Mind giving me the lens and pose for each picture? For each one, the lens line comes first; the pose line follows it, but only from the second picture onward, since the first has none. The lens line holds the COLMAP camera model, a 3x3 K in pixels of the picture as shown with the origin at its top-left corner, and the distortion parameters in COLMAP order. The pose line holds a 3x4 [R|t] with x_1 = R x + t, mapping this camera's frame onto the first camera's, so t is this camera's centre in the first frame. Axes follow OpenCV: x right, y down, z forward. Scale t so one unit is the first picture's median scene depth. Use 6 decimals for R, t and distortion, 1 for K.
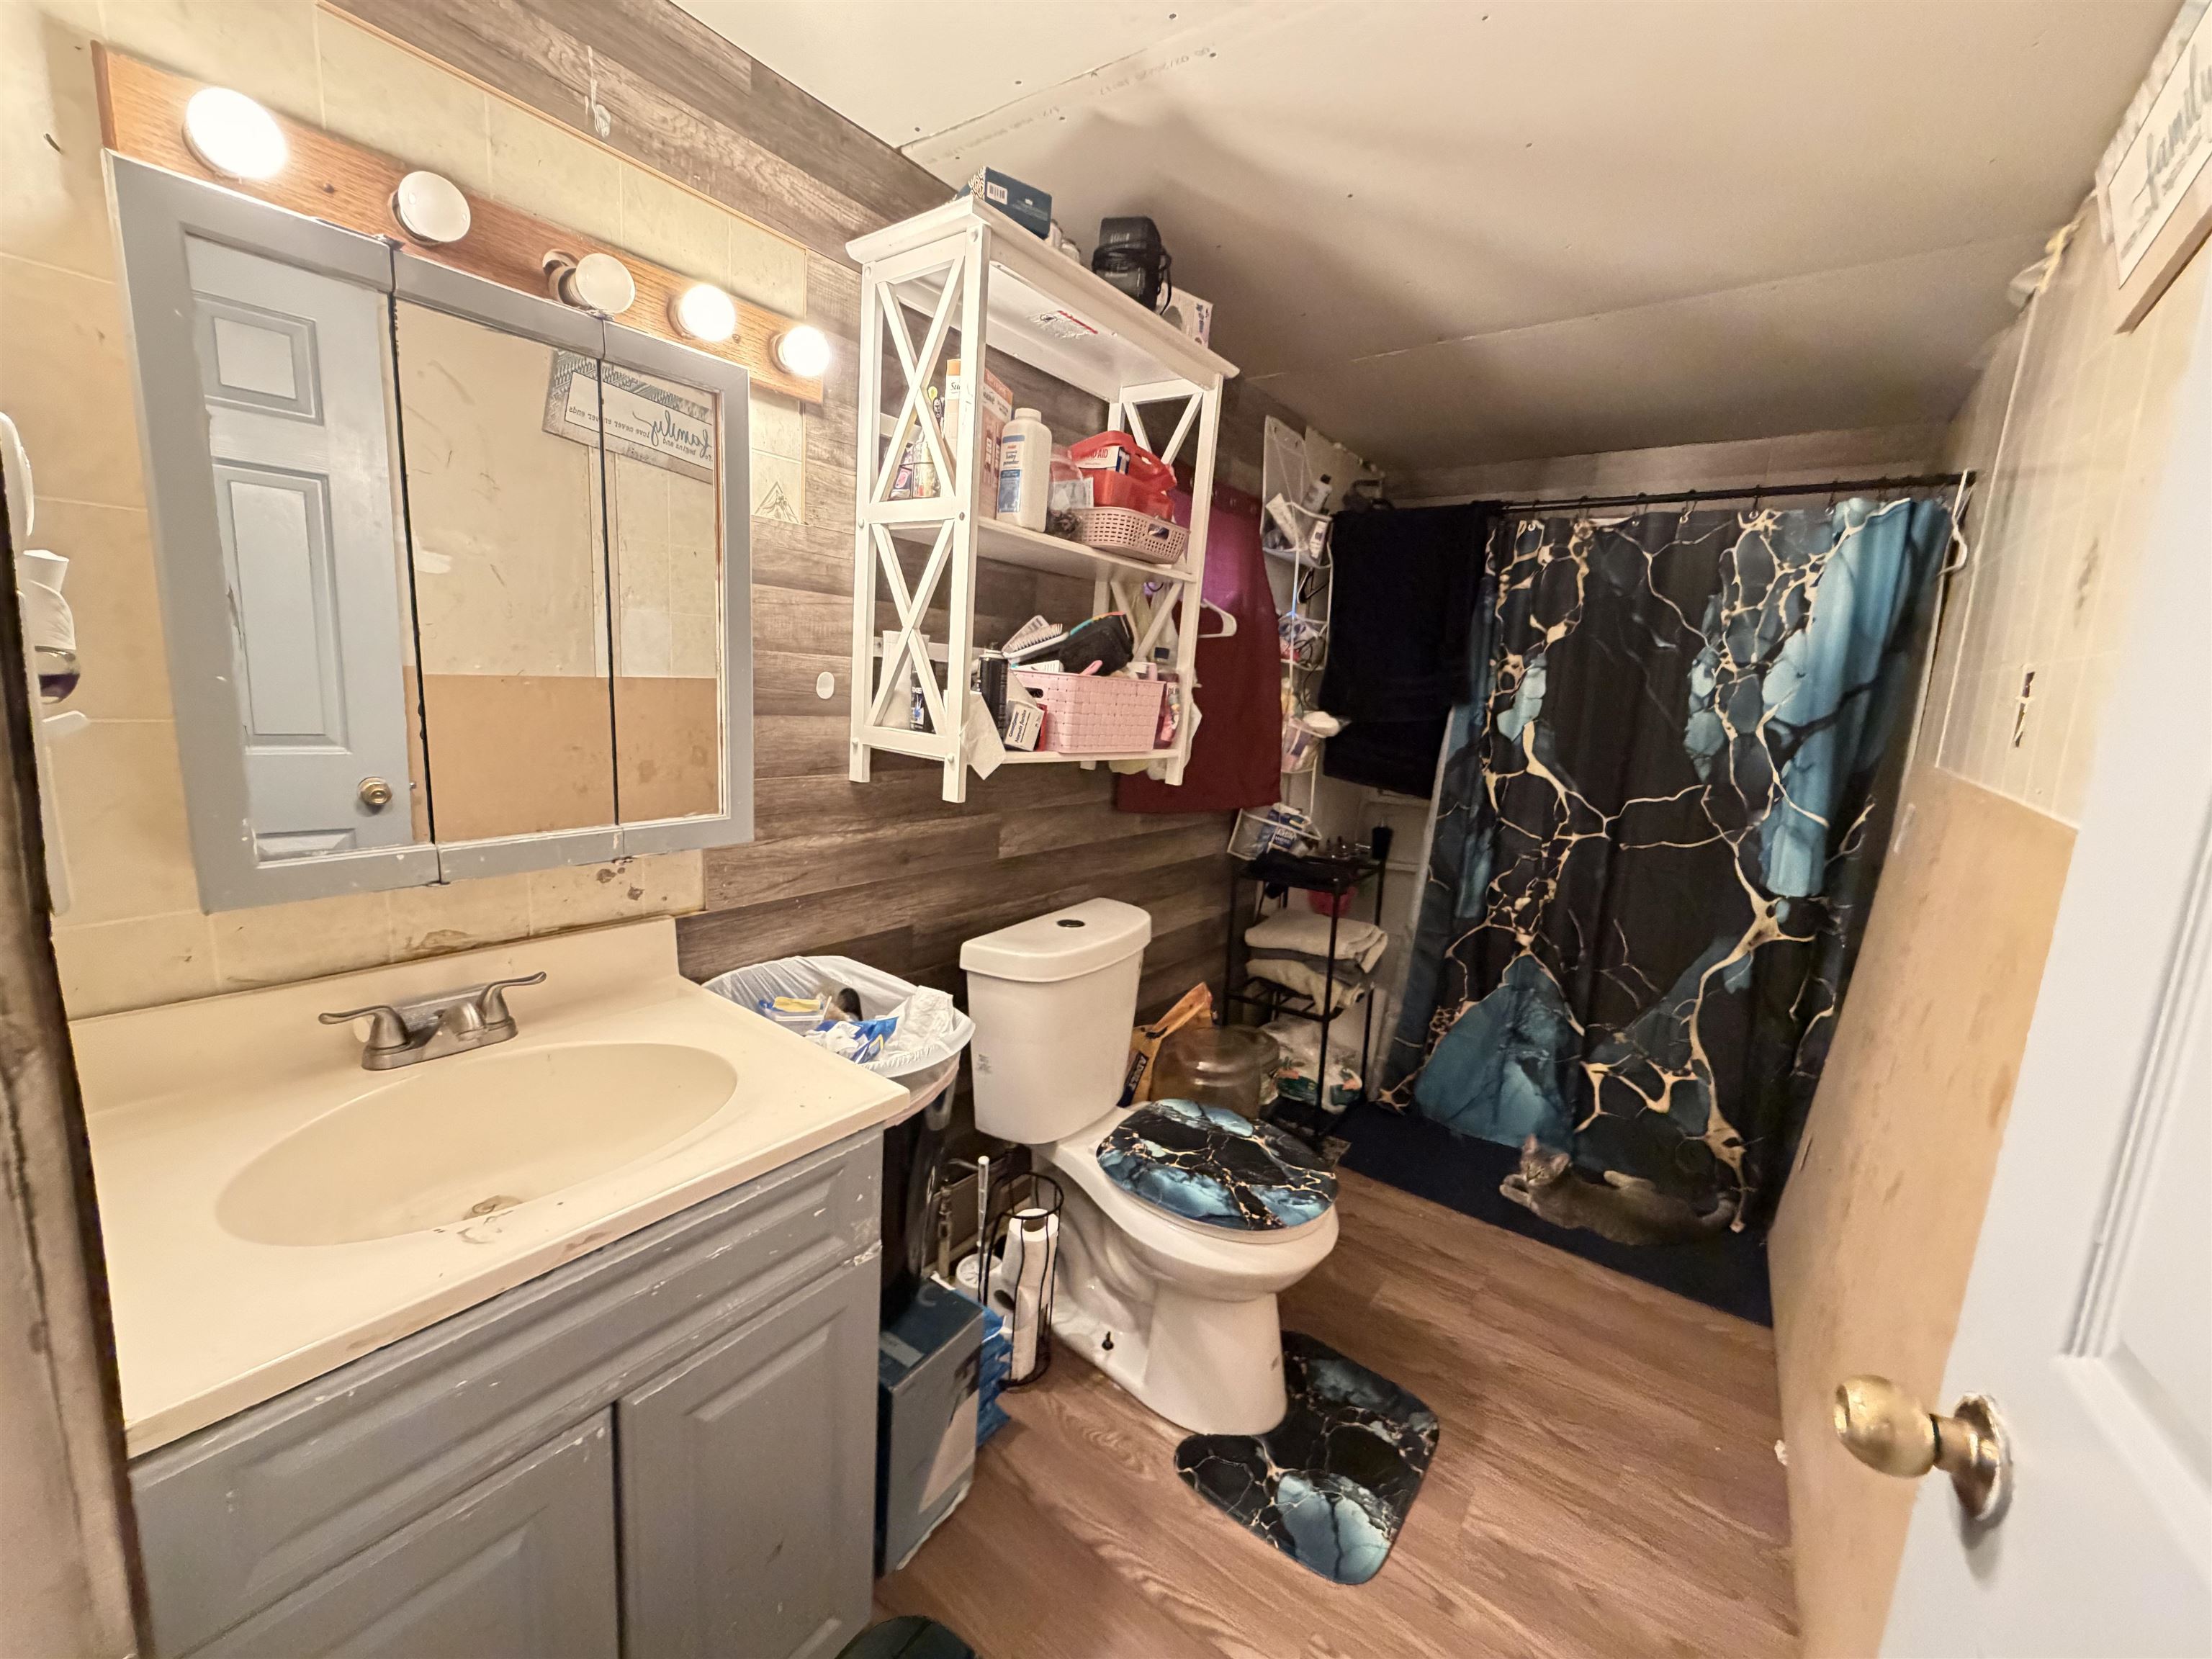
lens RADIAL K [[882.3, 0, 1100.2], [0, 882.3, 835.0], [0, 0, 1]] dist [-0.000806, -0.000186]
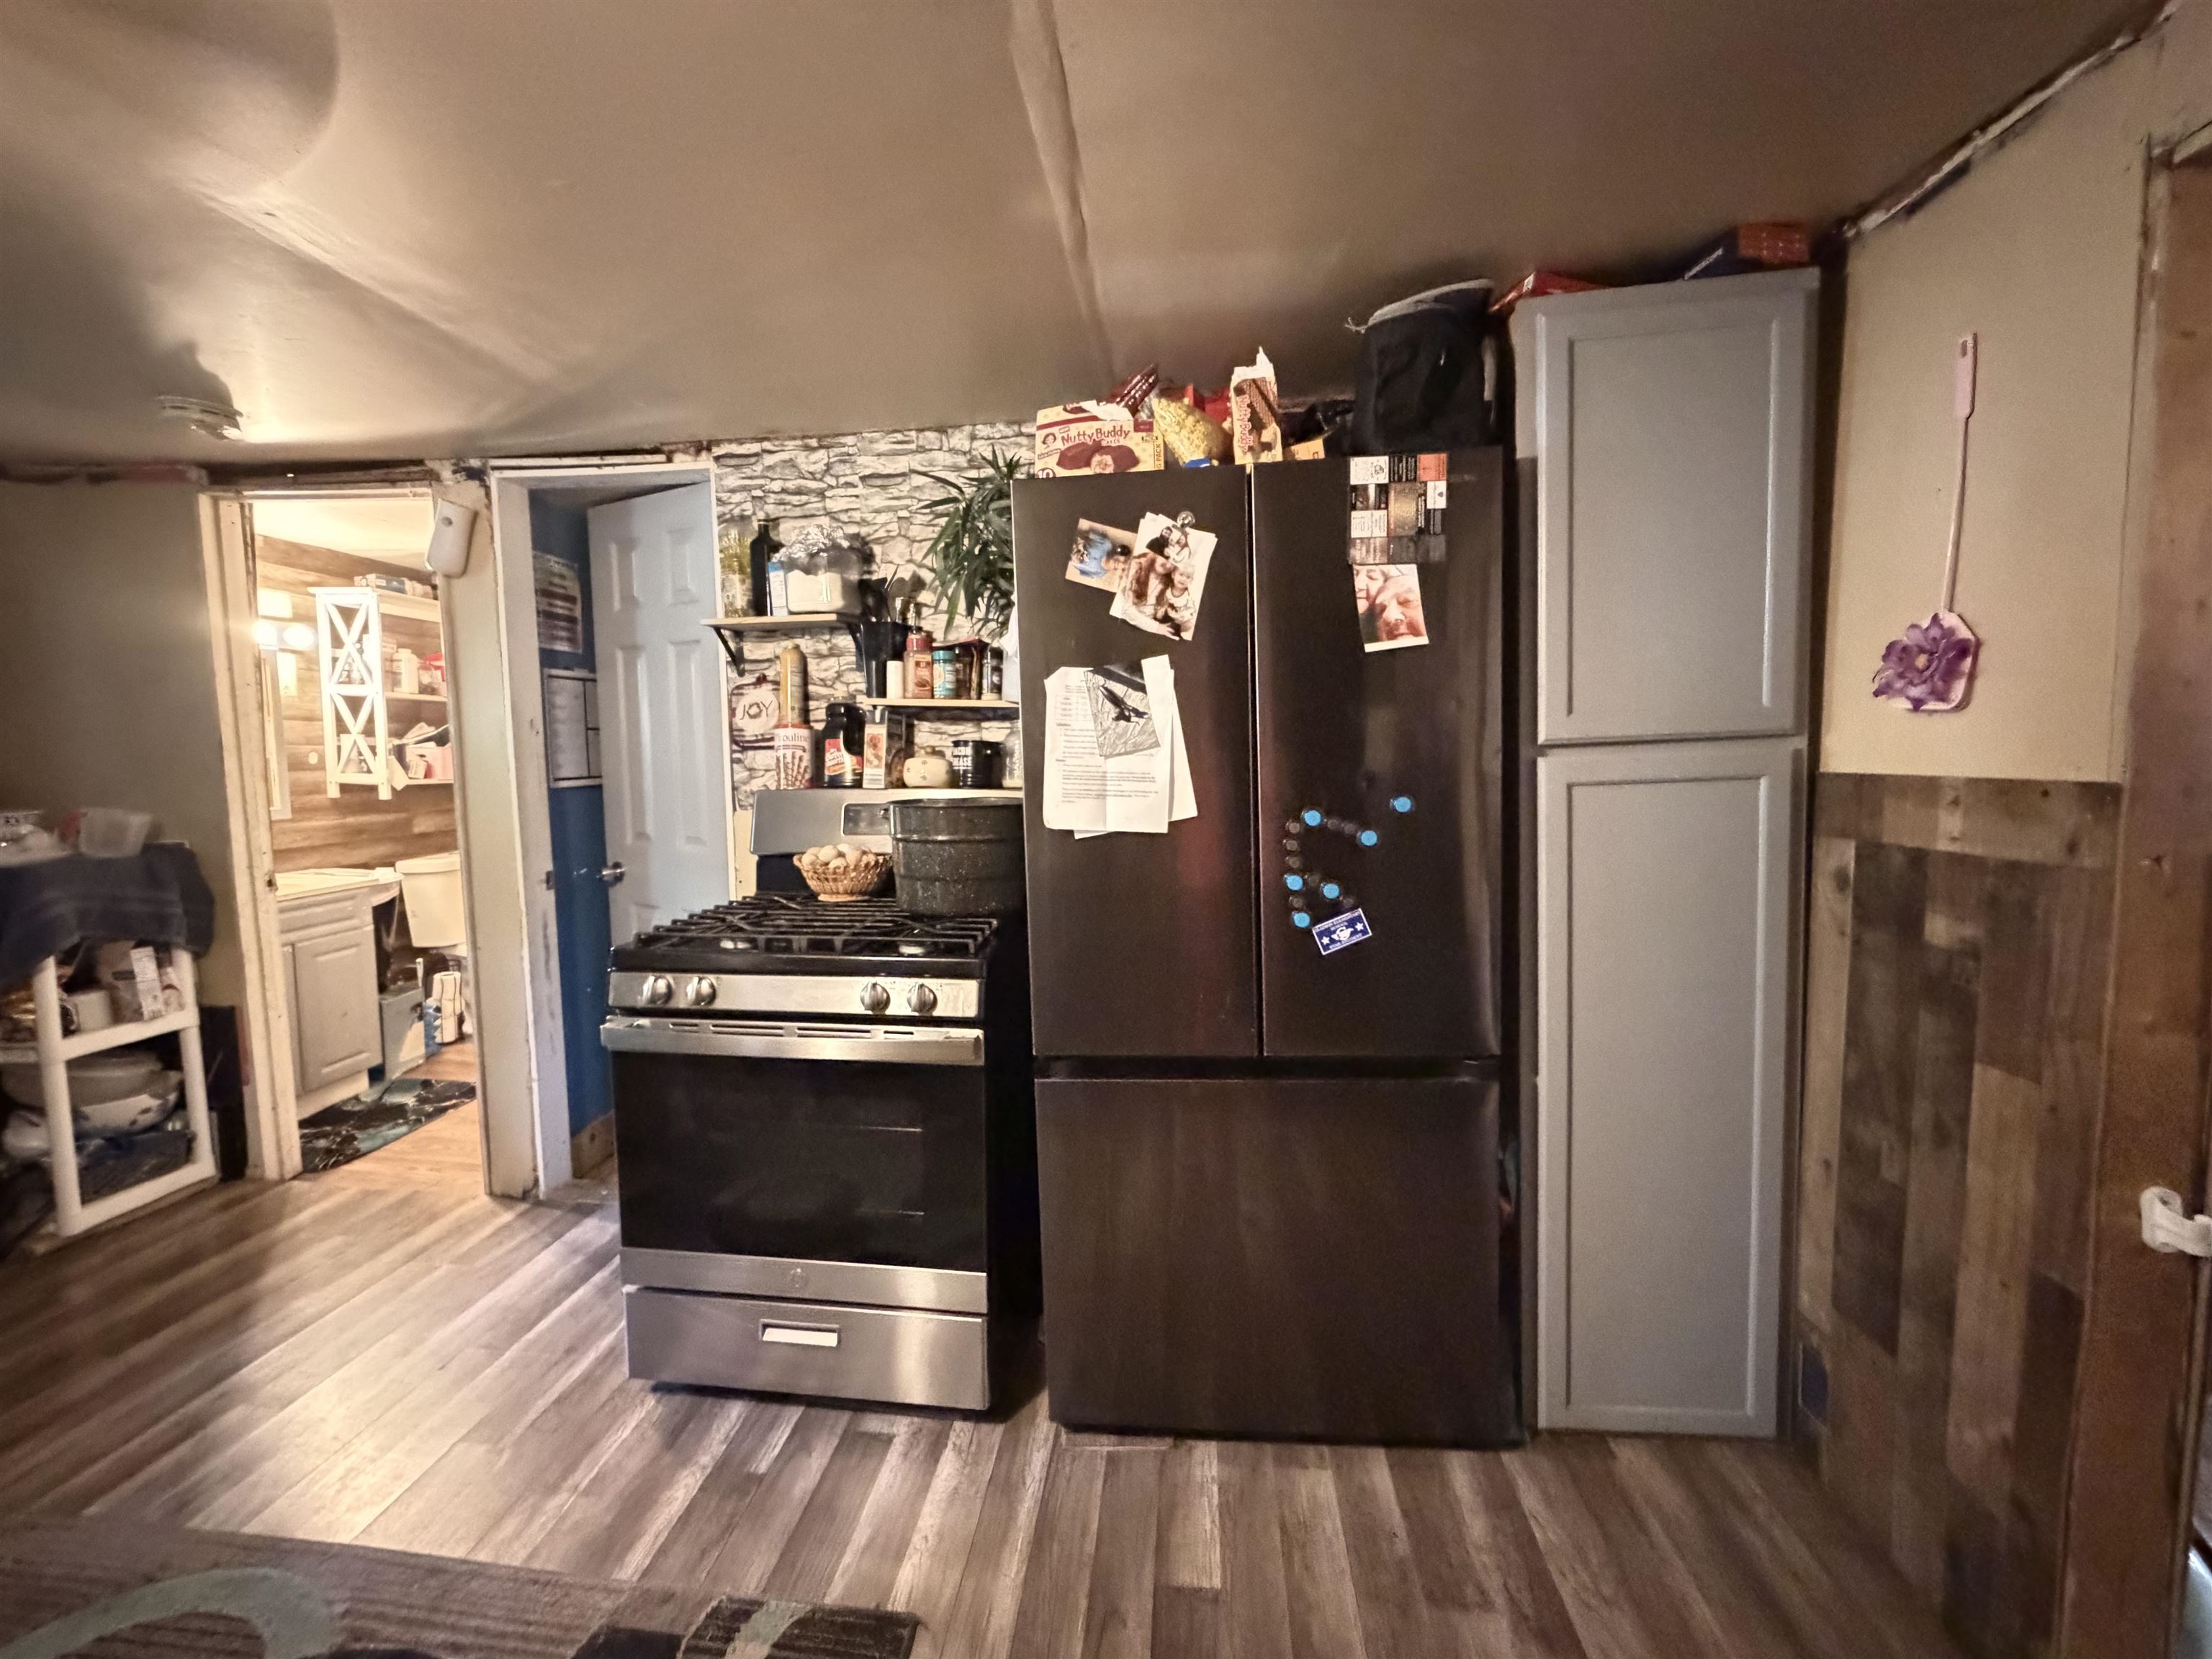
lens RADIAL K [[882.3, 0, 1100.8], [0, 882.3, 820.2], [0, 0, 1]] dist [-0.000806, -0.000186]
pose [[0.859651, -0.103361, 0.500317, 0.320169], [0.136213, 0.990241, -0.029467, 0.366188], [-0.492389, 0.093480, 0.865341, -2.151020]]
